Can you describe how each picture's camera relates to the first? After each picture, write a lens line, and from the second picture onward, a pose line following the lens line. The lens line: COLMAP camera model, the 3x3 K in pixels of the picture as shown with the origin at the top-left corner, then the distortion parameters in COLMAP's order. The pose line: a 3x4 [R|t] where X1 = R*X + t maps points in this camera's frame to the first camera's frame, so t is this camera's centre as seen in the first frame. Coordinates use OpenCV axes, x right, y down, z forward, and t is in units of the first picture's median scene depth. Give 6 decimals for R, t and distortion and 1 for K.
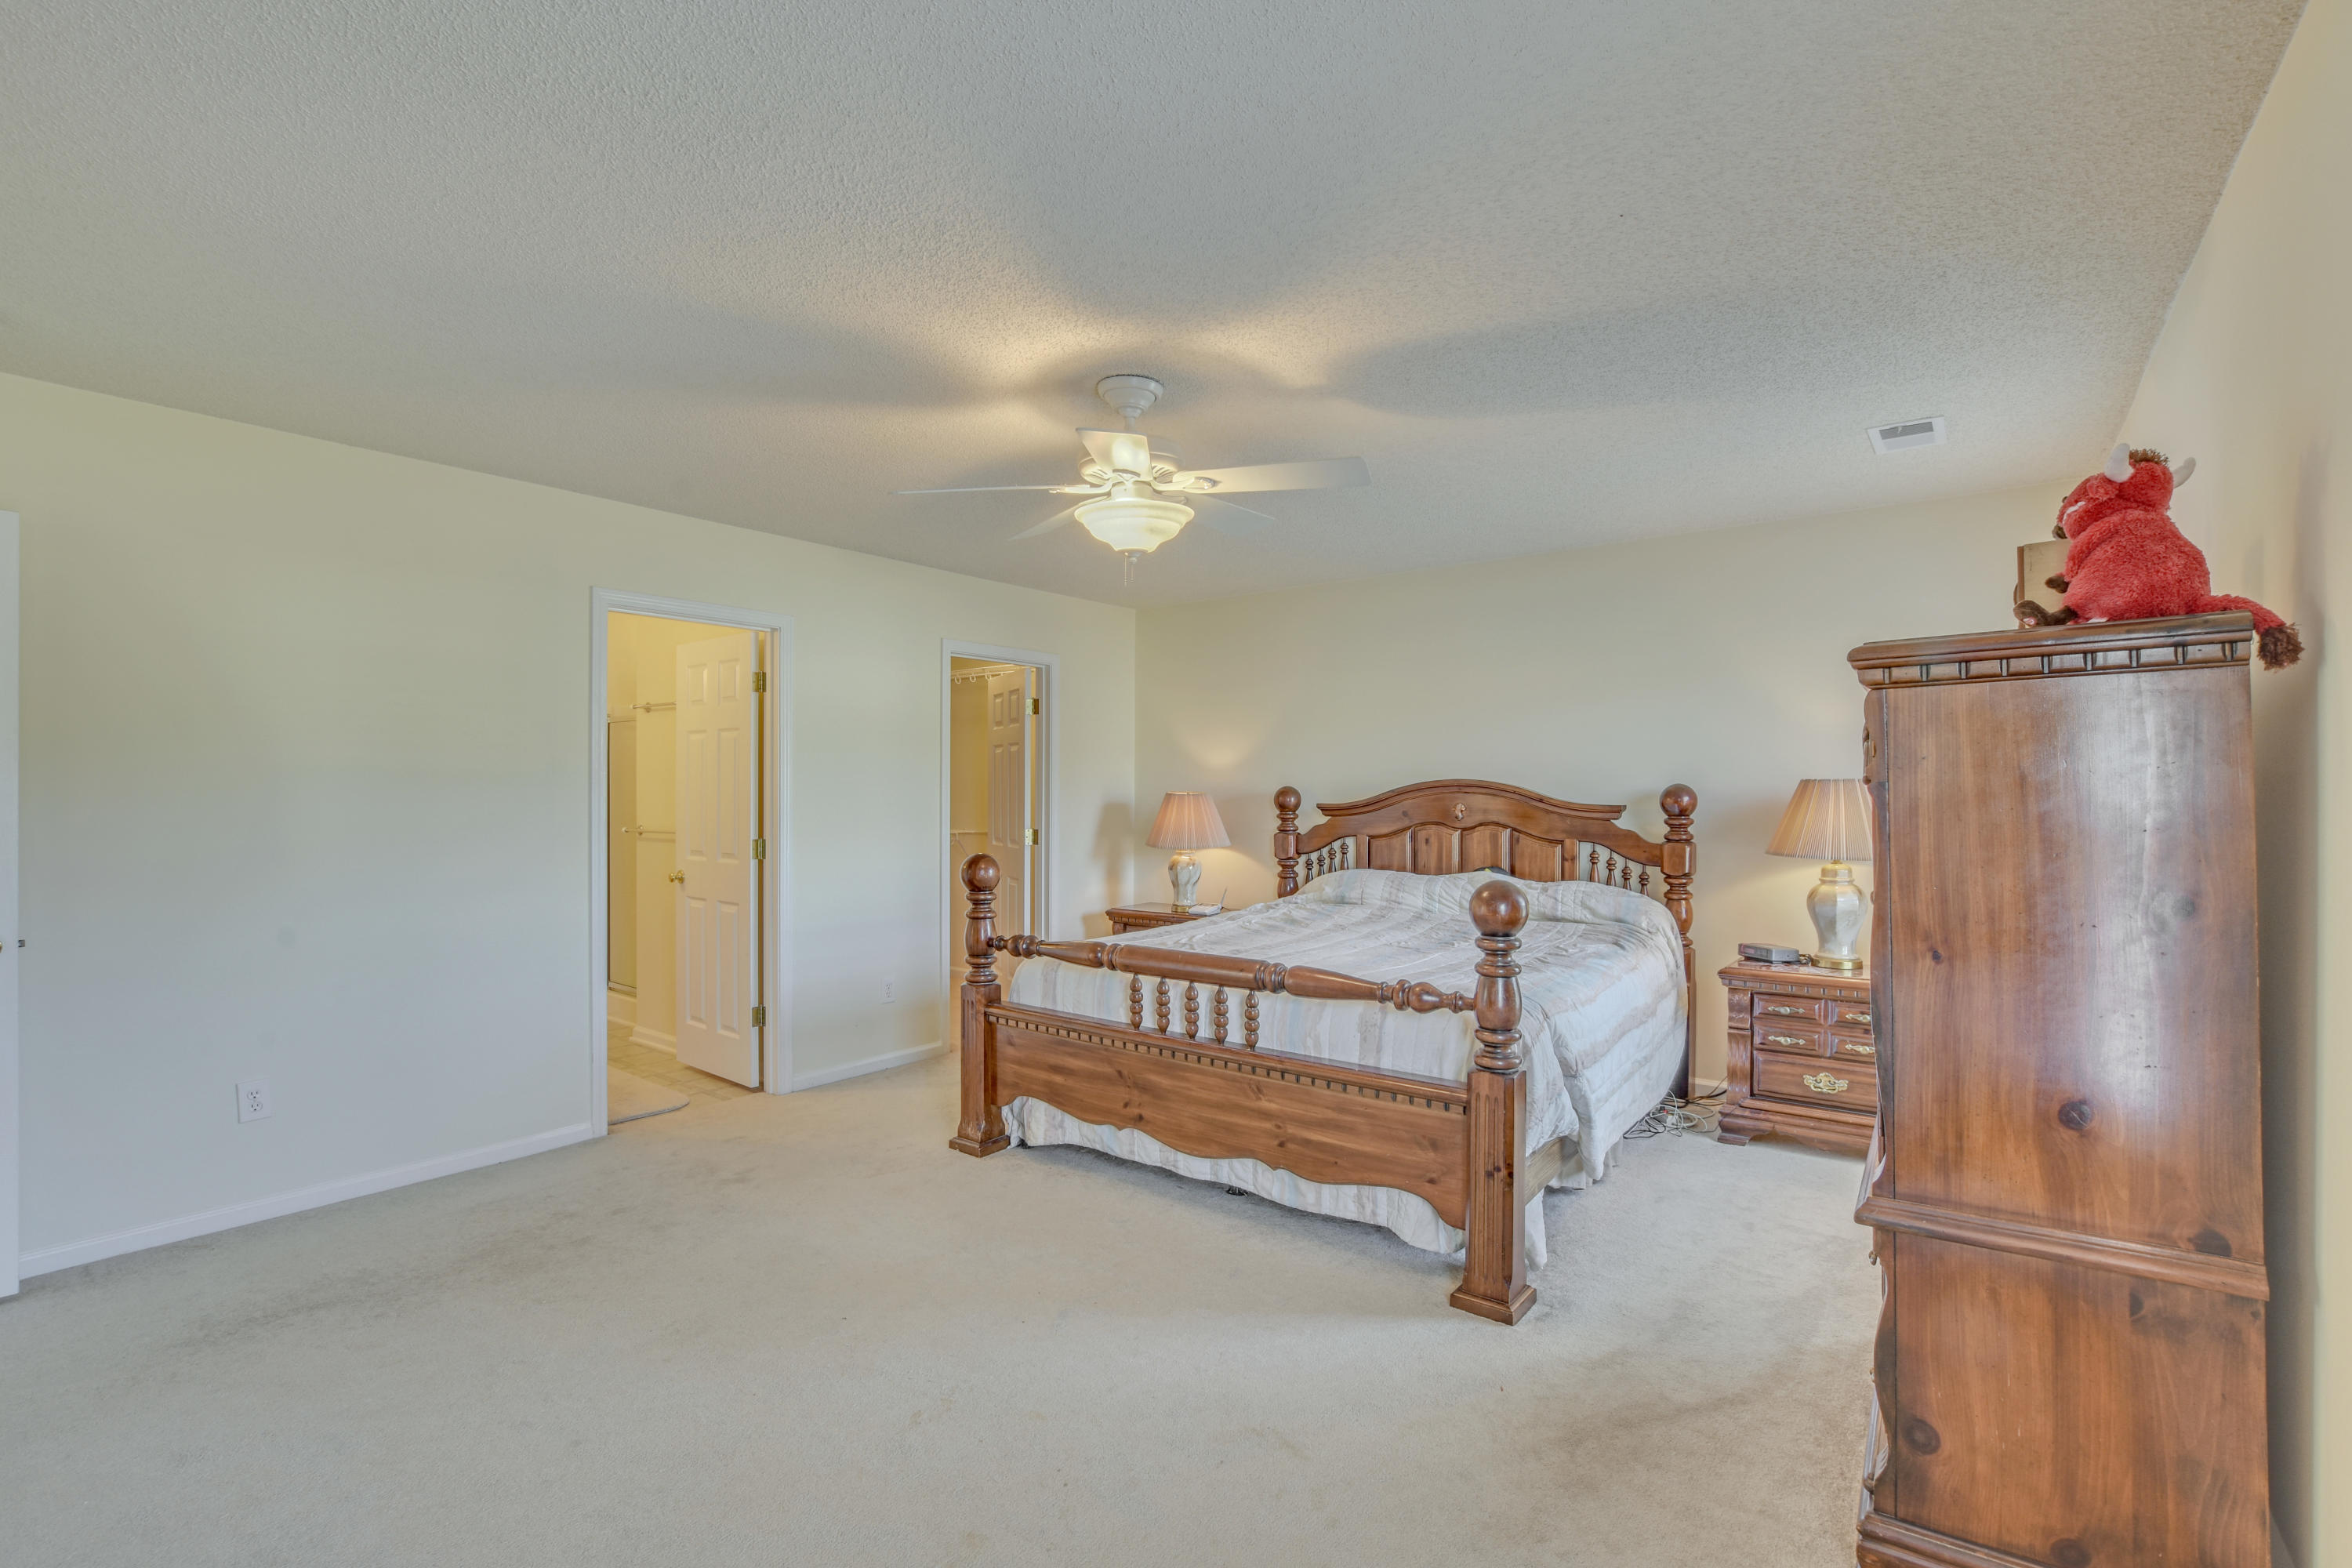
lens RADIAL K [[1044.1, 0, 1168.8], [0, 1044.1, 794.5], [0, 0, 1]] dist [-0.009047, 0.000512]
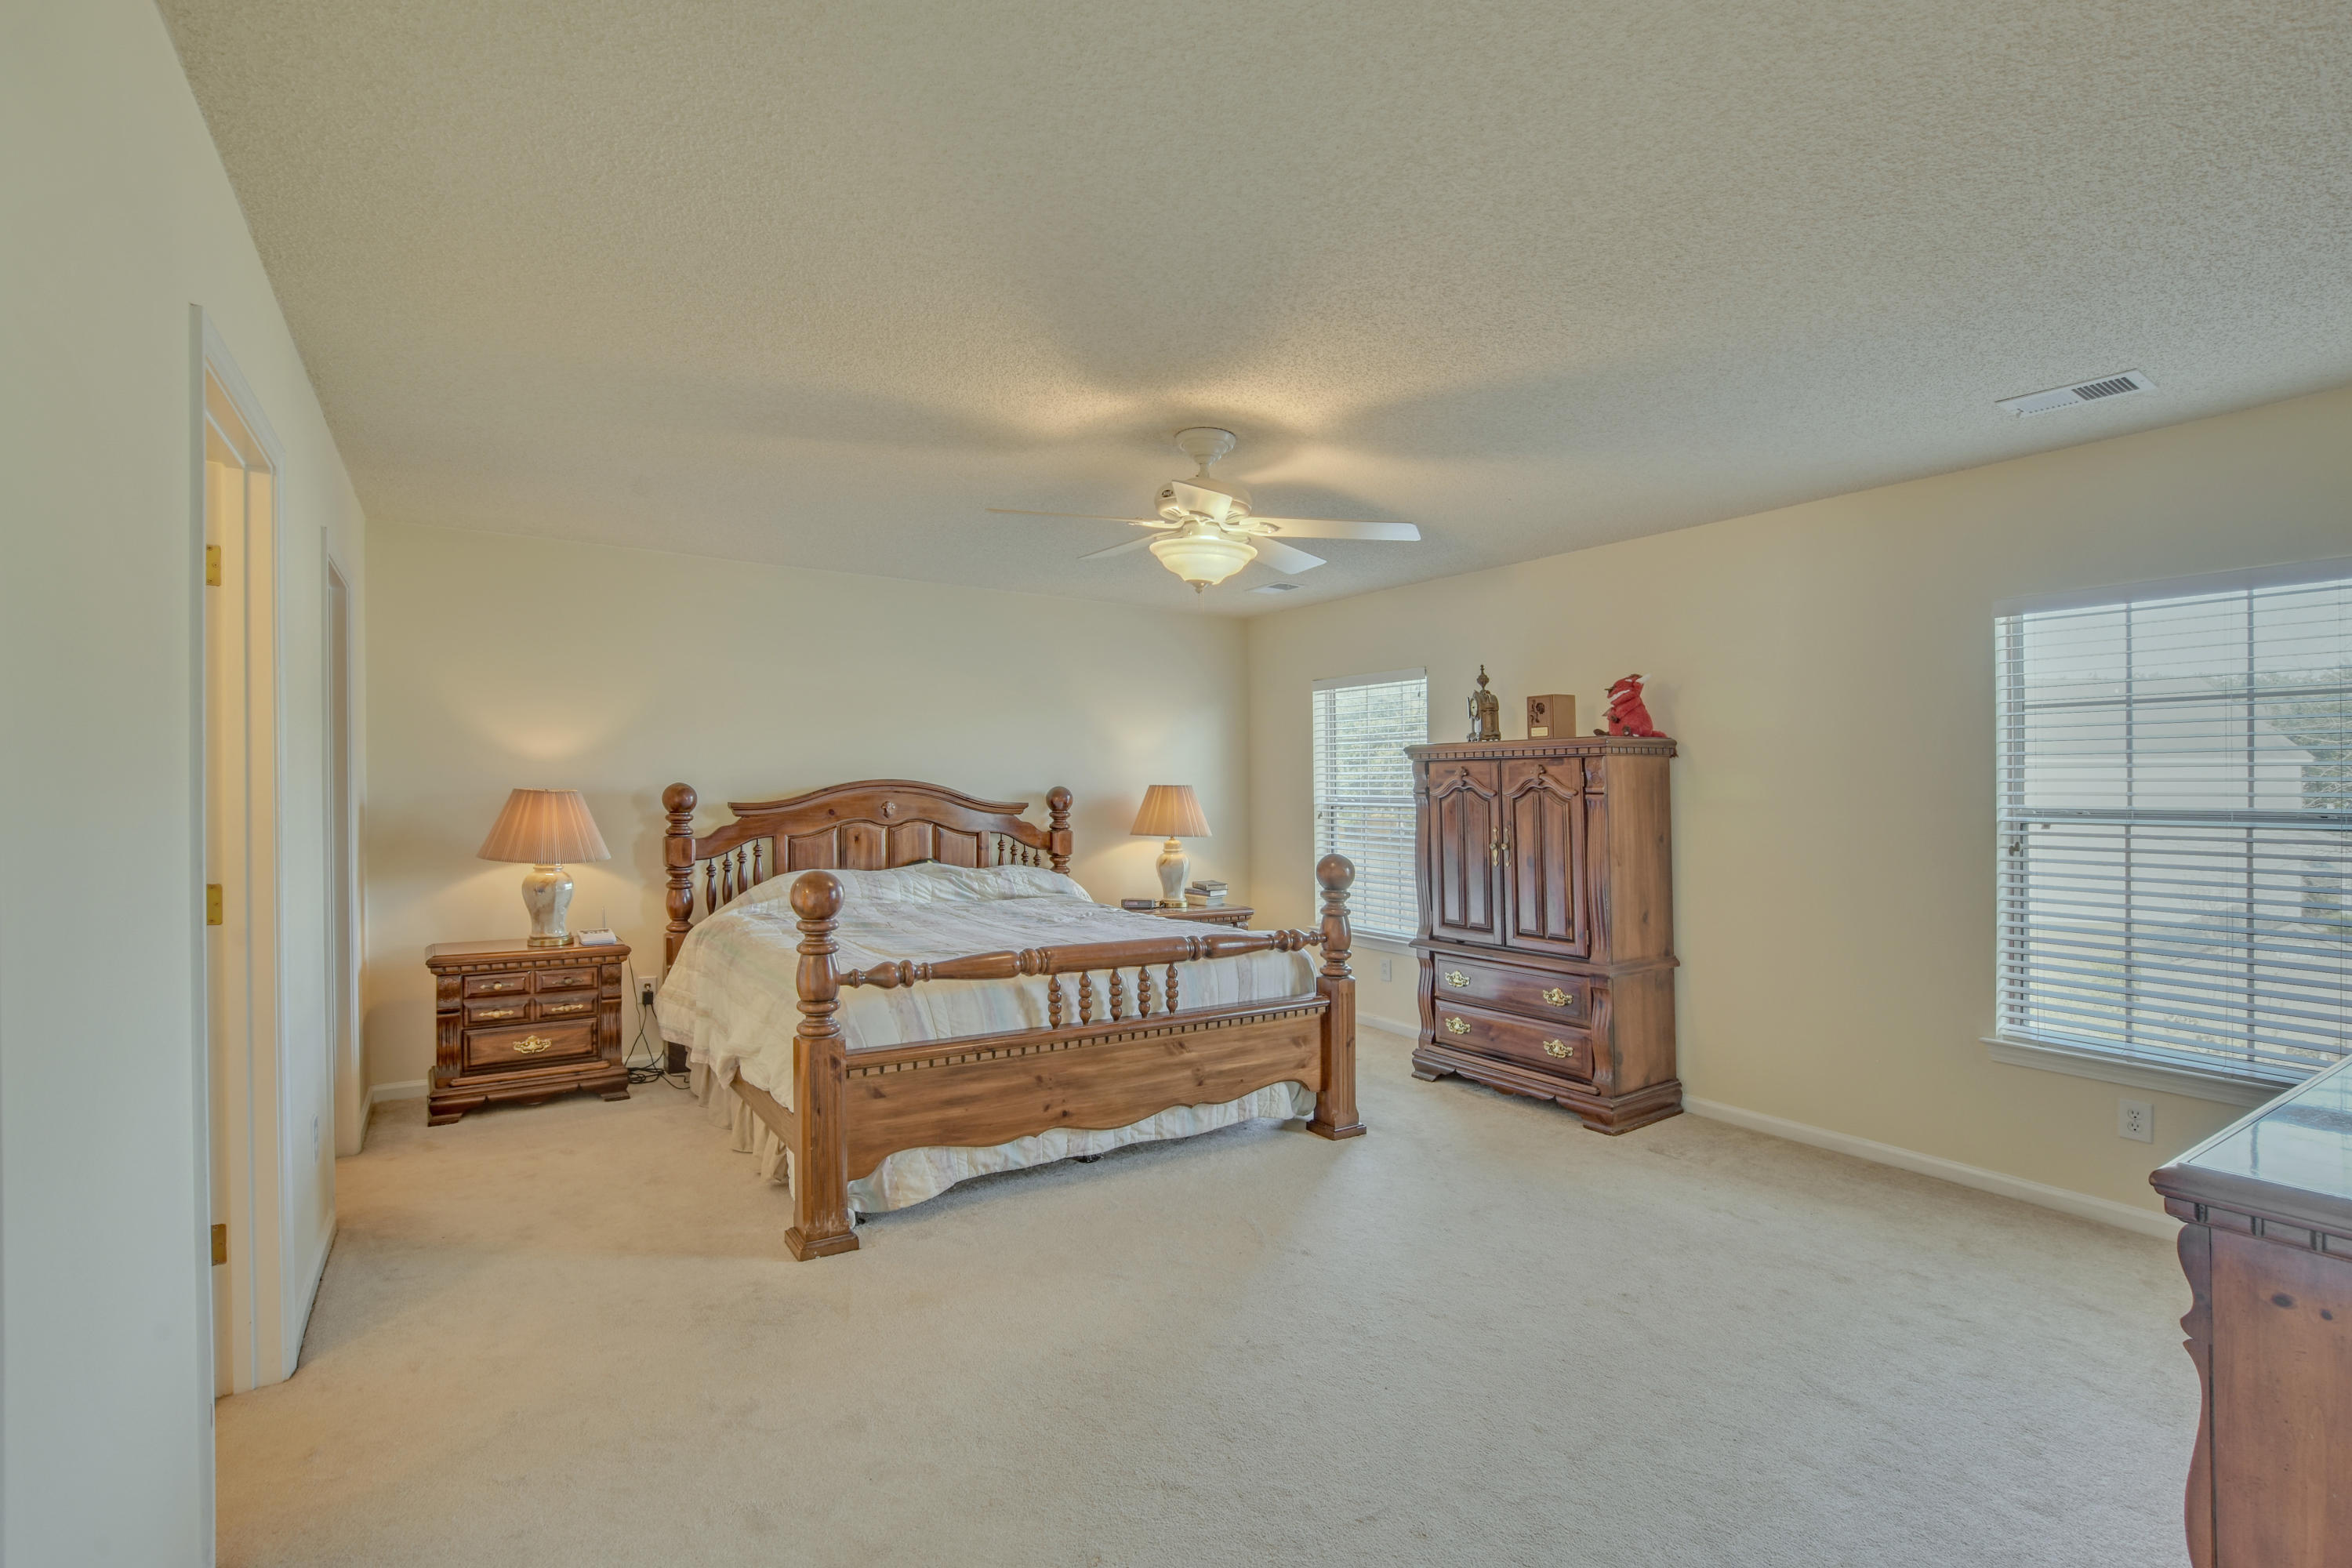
lens RADIAL K [[1044.1, 0, 1168.8], [0, 1044.1, 794.5], [0, 0, 1]] dist [-0.009047, 0.000512]
pose [[0.341766, 0.001109, 0.939784, -0.880439], [-0.006271, 0.999980, 0.001101, -0.002217], [-0.939764, -0.006270, 0.341766, 0.521519]]
